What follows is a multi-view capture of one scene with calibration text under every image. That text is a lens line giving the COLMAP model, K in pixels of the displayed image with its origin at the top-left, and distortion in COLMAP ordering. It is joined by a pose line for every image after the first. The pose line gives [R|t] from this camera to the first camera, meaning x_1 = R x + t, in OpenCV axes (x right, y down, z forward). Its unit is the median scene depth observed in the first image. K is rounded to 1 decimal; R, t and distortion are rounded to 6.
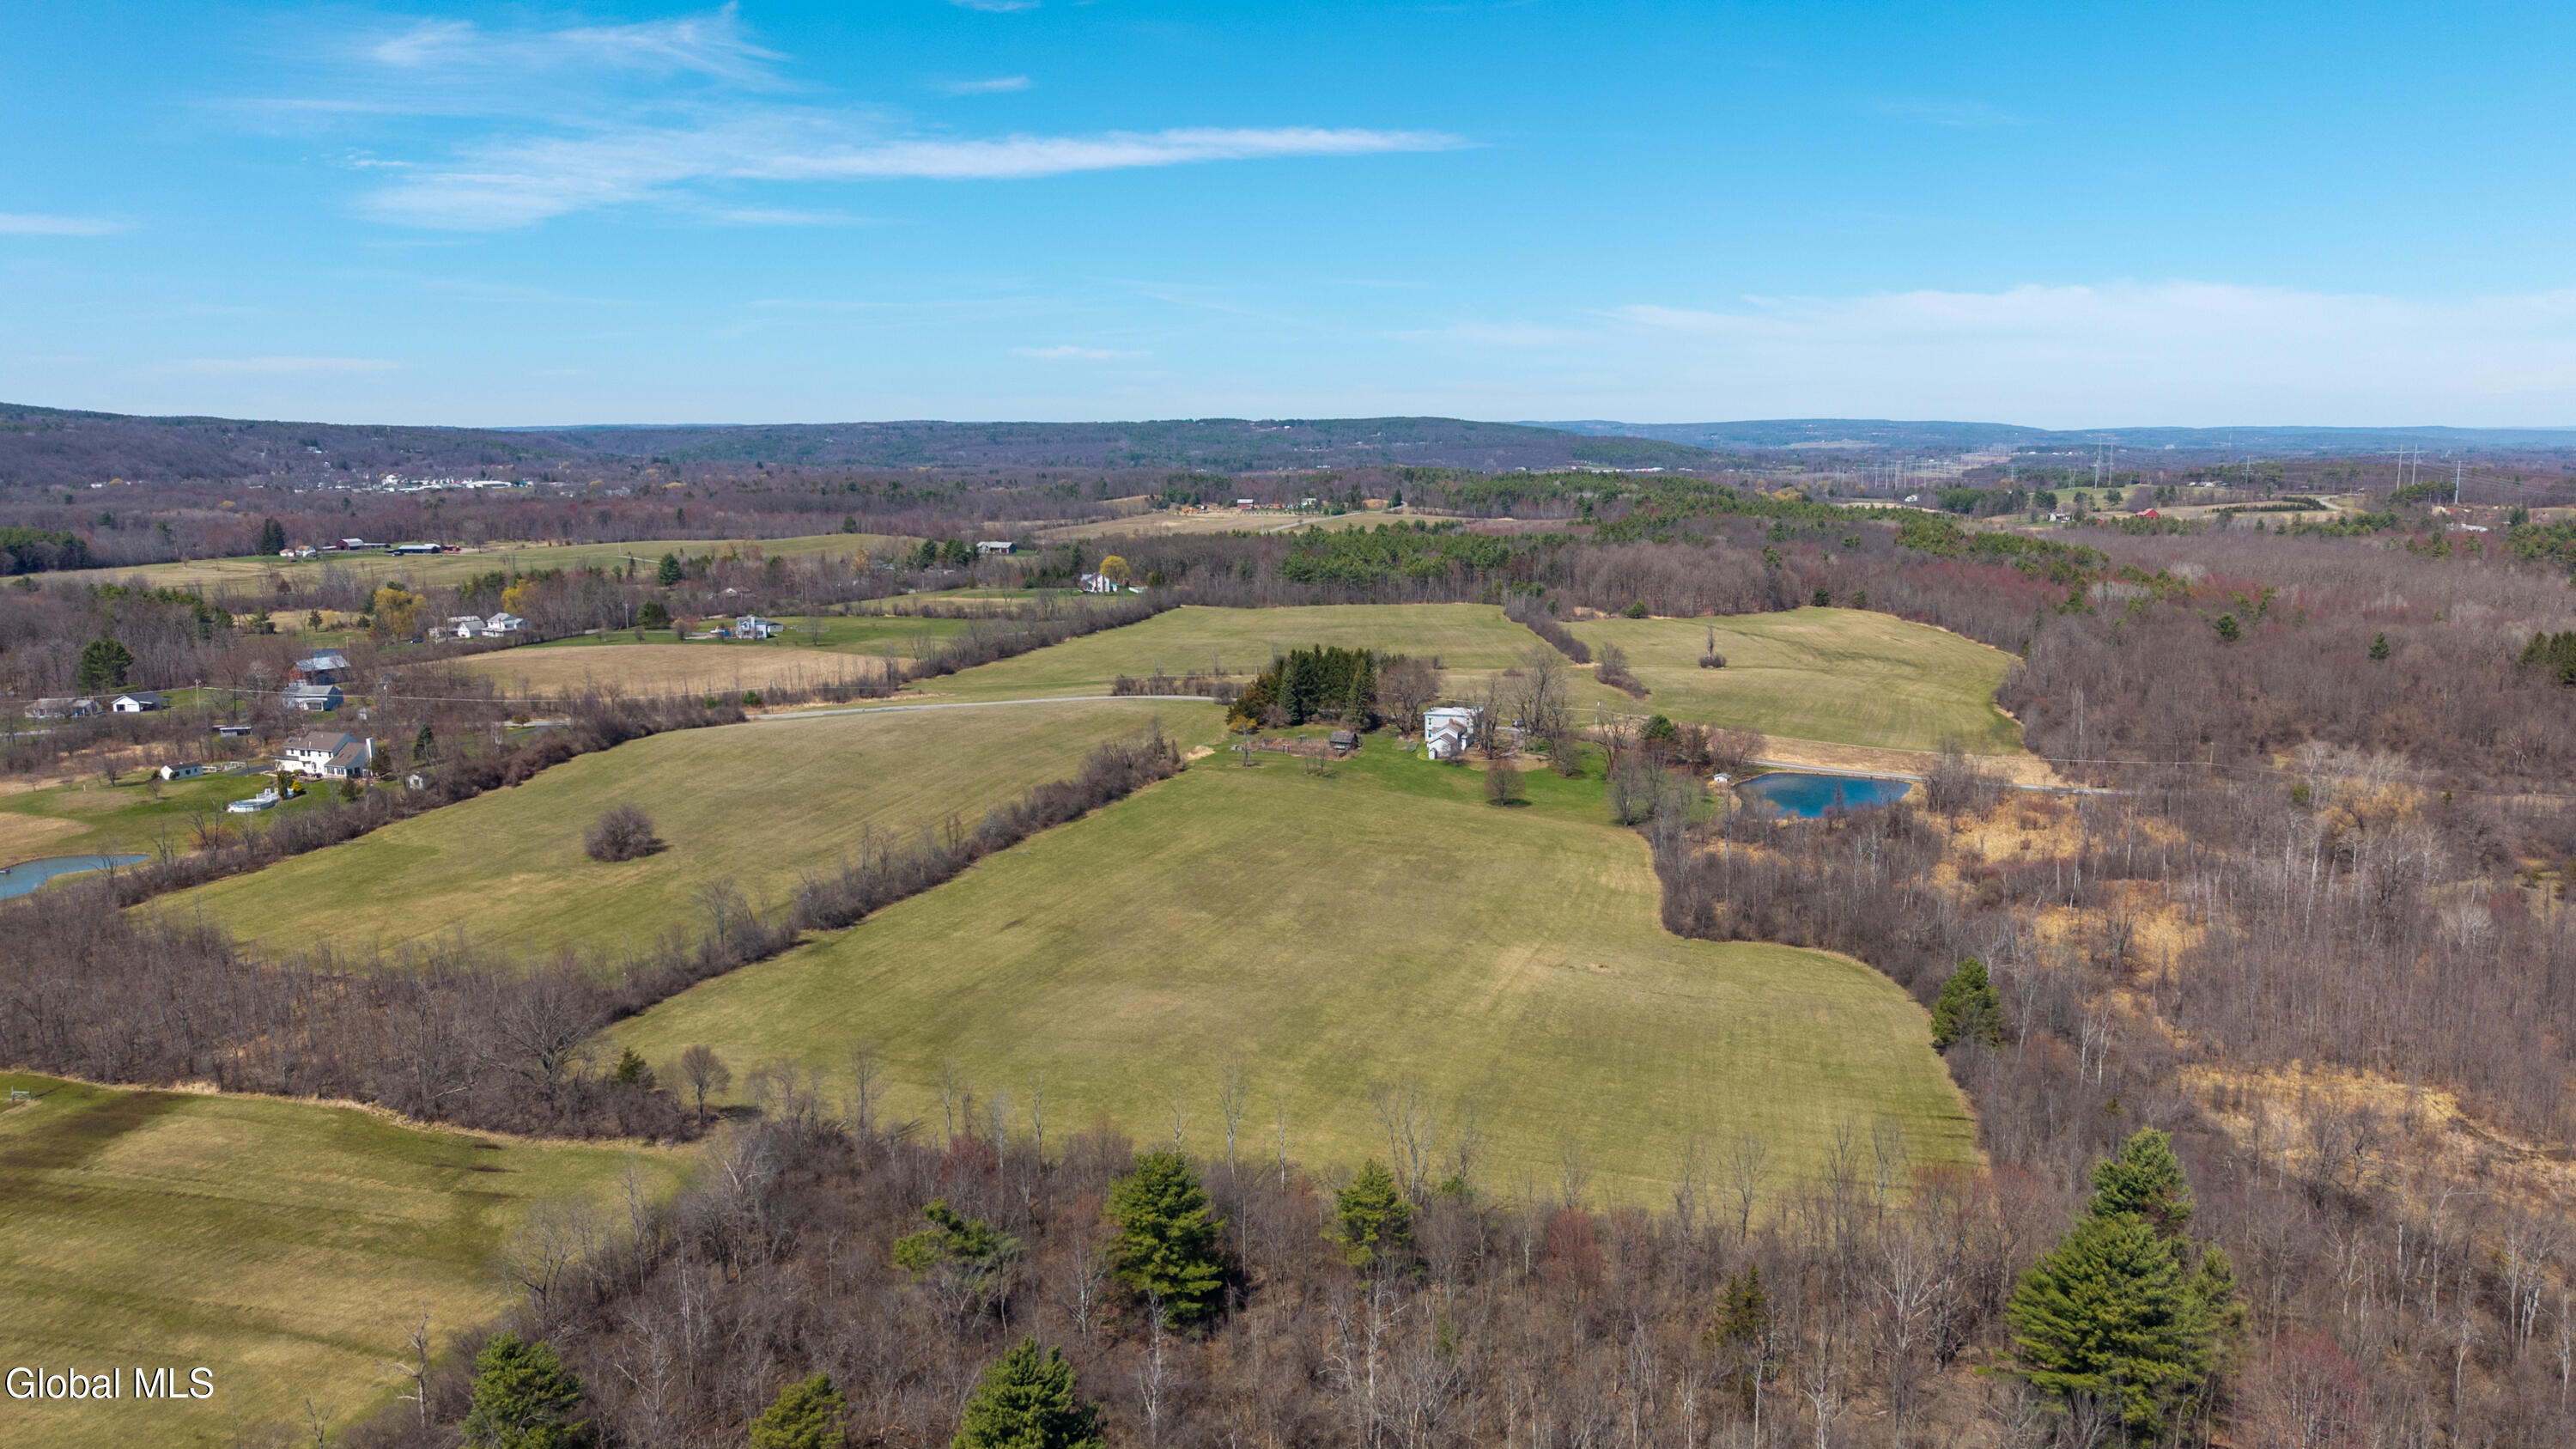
lens RADIAL K [[1793.9, 0, 1282.0], [0, 1793.9, 720.8], [0, 0, 1]] dist [-0.003571, -0.002763]
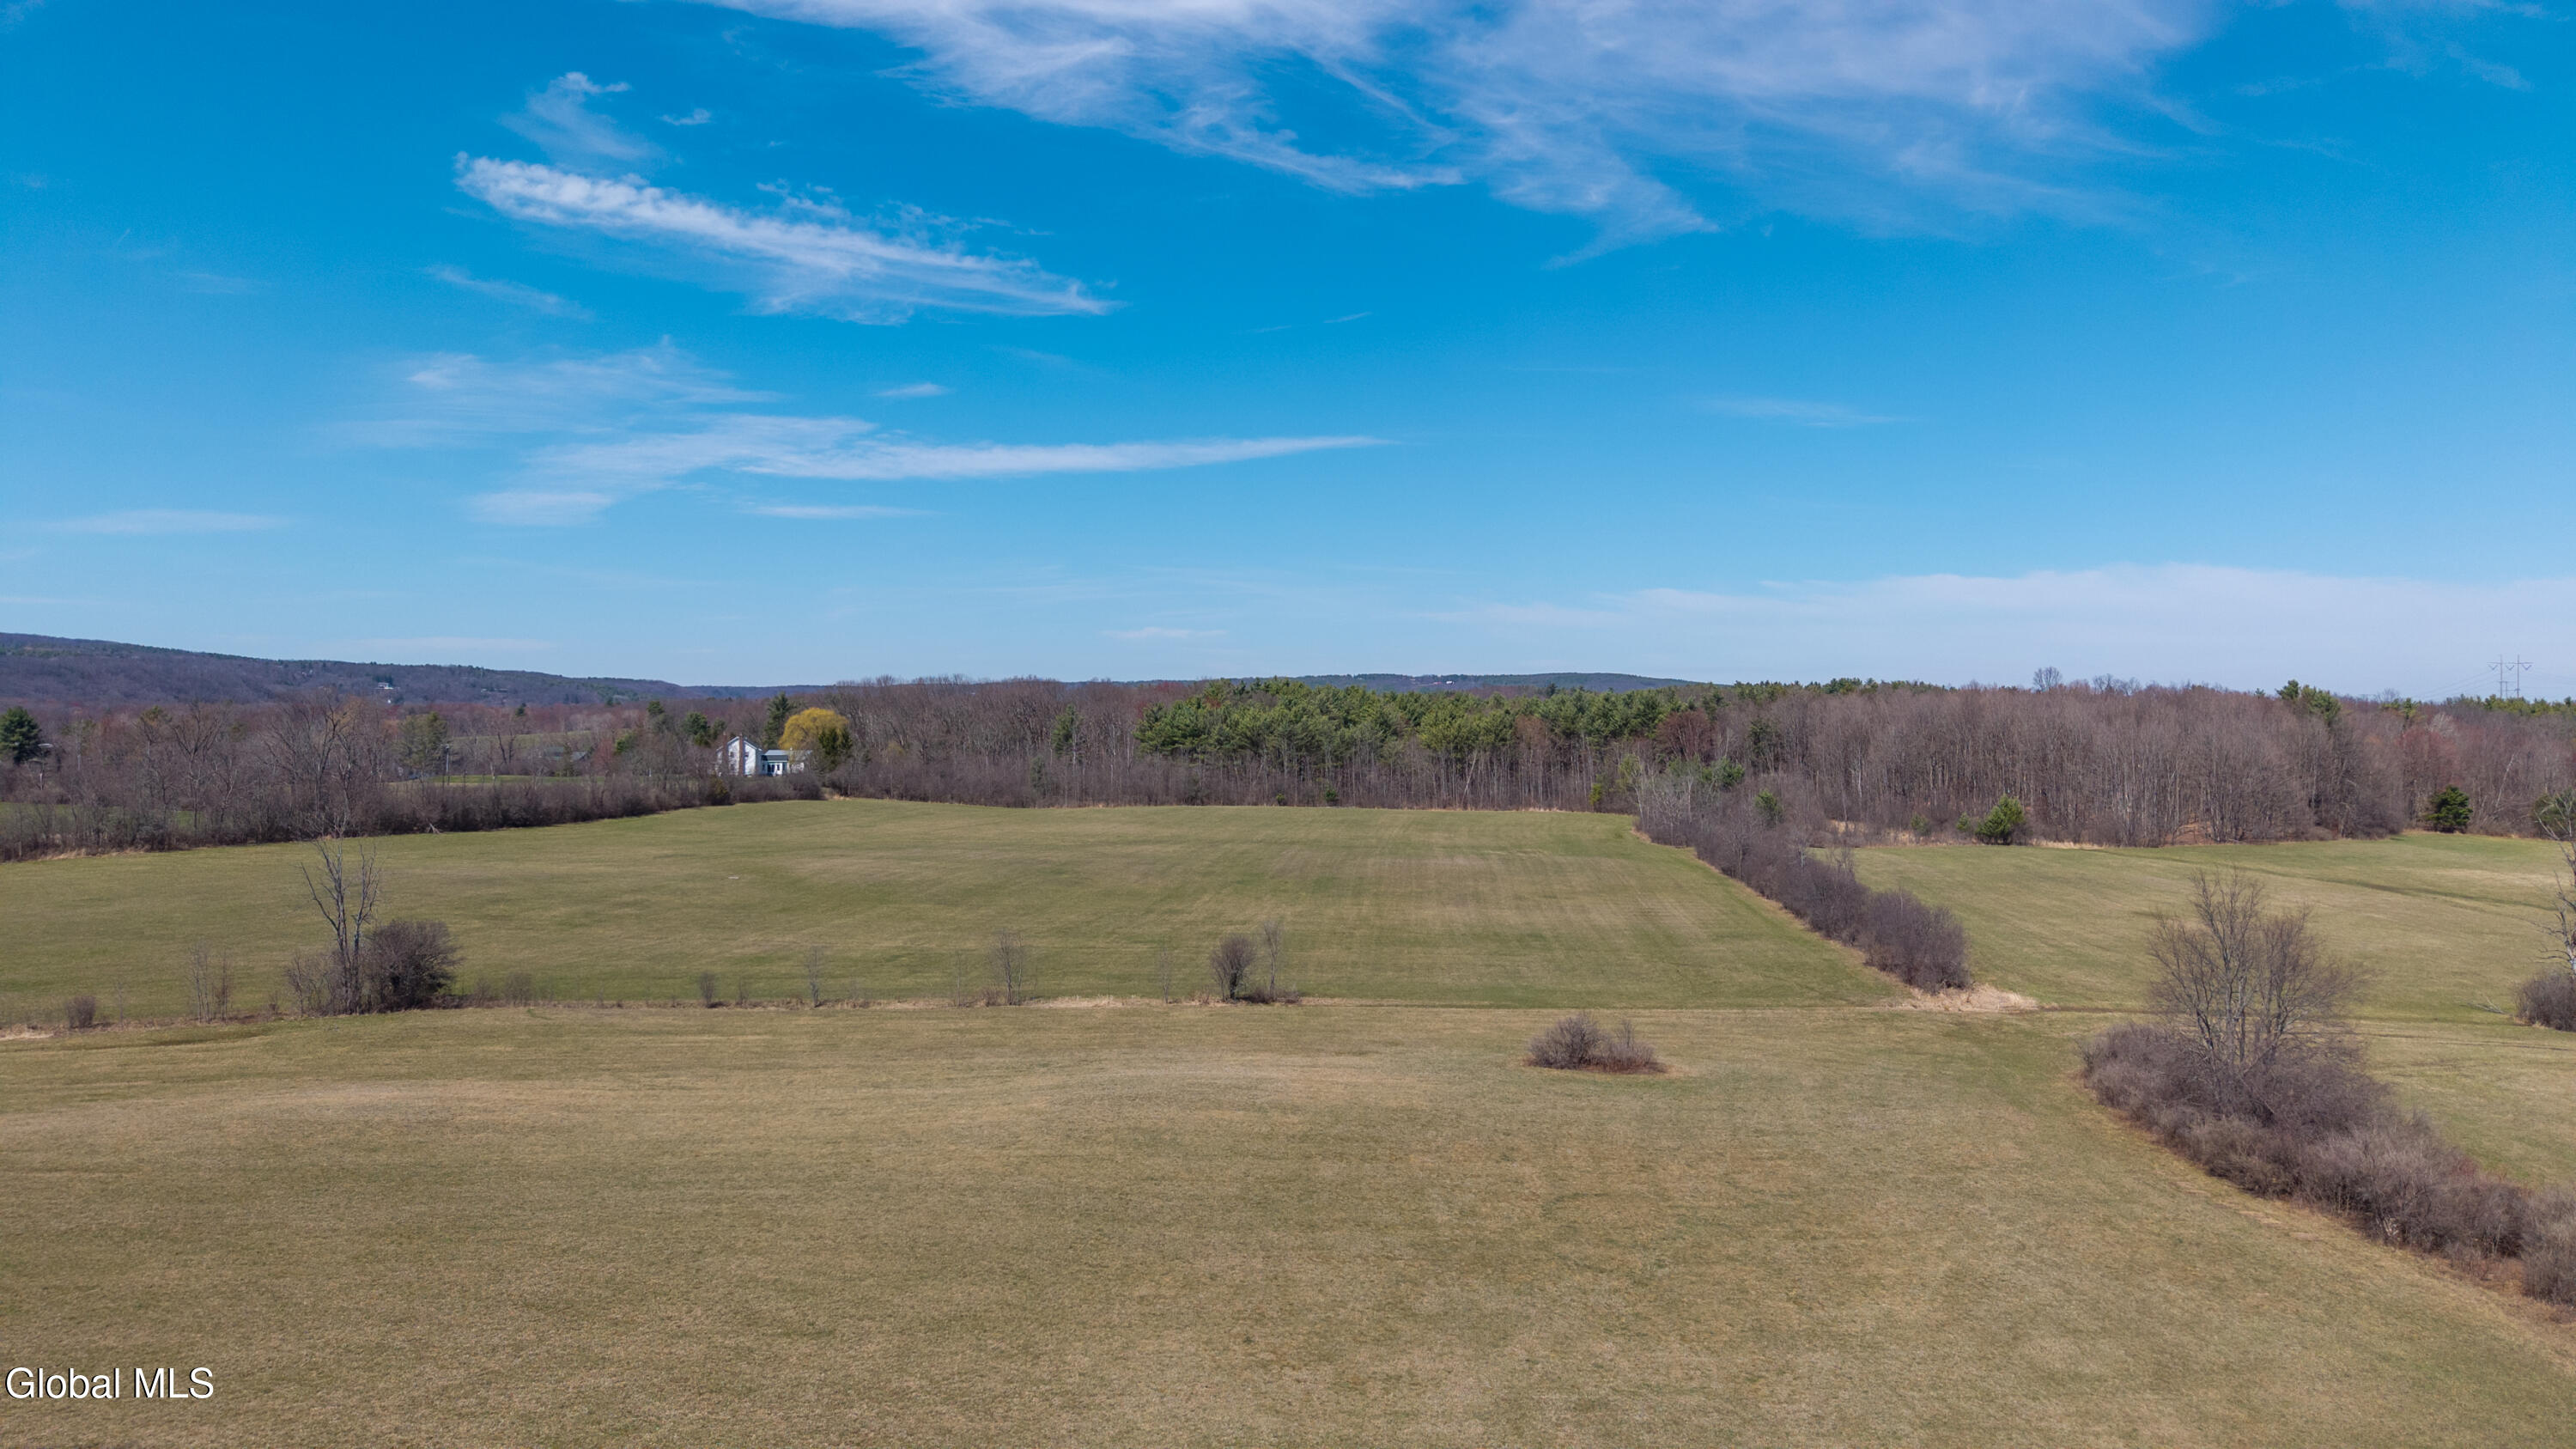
lens RADIAL K [[1793.9, 0, 1282.0], [0, 1793.9, 720.8], [0, 0, 1]] dist [-0.003571, -0.002763]
pose [[0.994910, 0.016784, -0.099360, 0.082154], [-0.031354, 0.988647, -0.146947, -0.022704], [0.095766, 0.149315, 0.984141, 0.583782]]
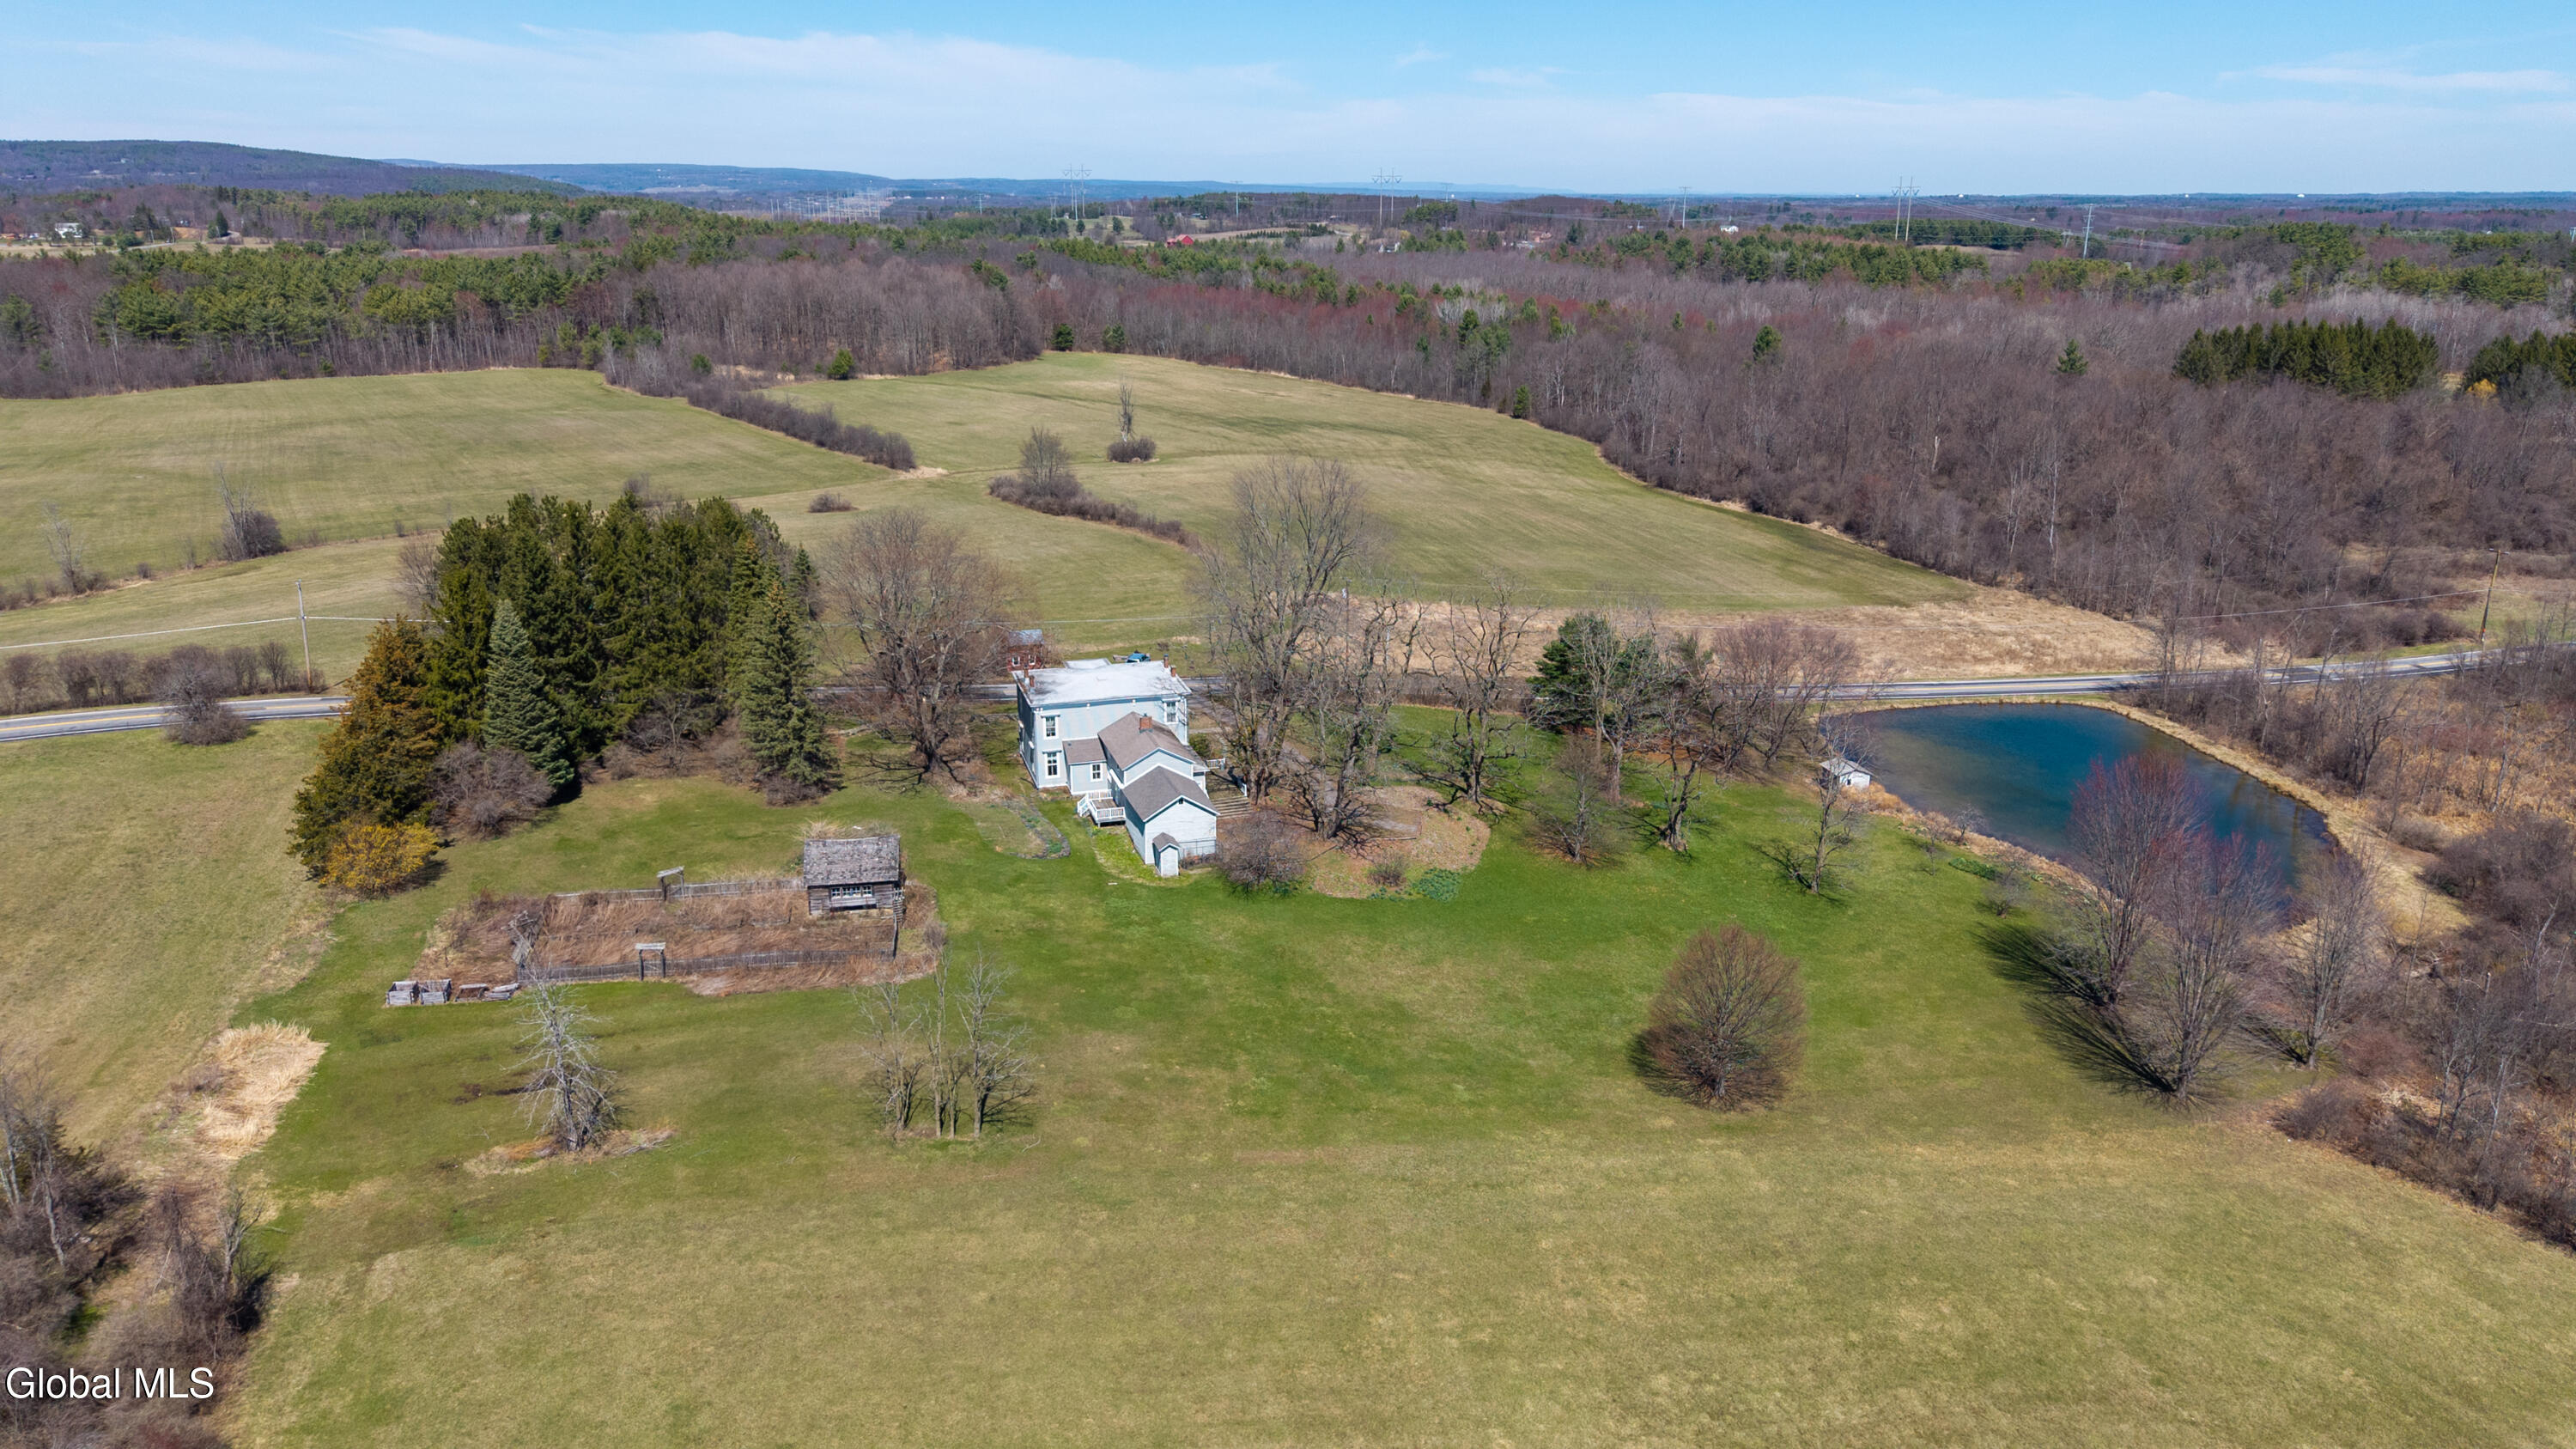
lens RADIAL K [[1793.9, 0, 1282.0], [0, 1793.9, 720.8], [0, 0, 1]] dist [-0.003571, -0.002763]
pose [[0.817801, -0.151205, 0.555283, -0.029804], [0.076542, 0.984873, 0.155455, -0.024949], [-0.570389, -0.084629, 0.817003, 0.388533]]
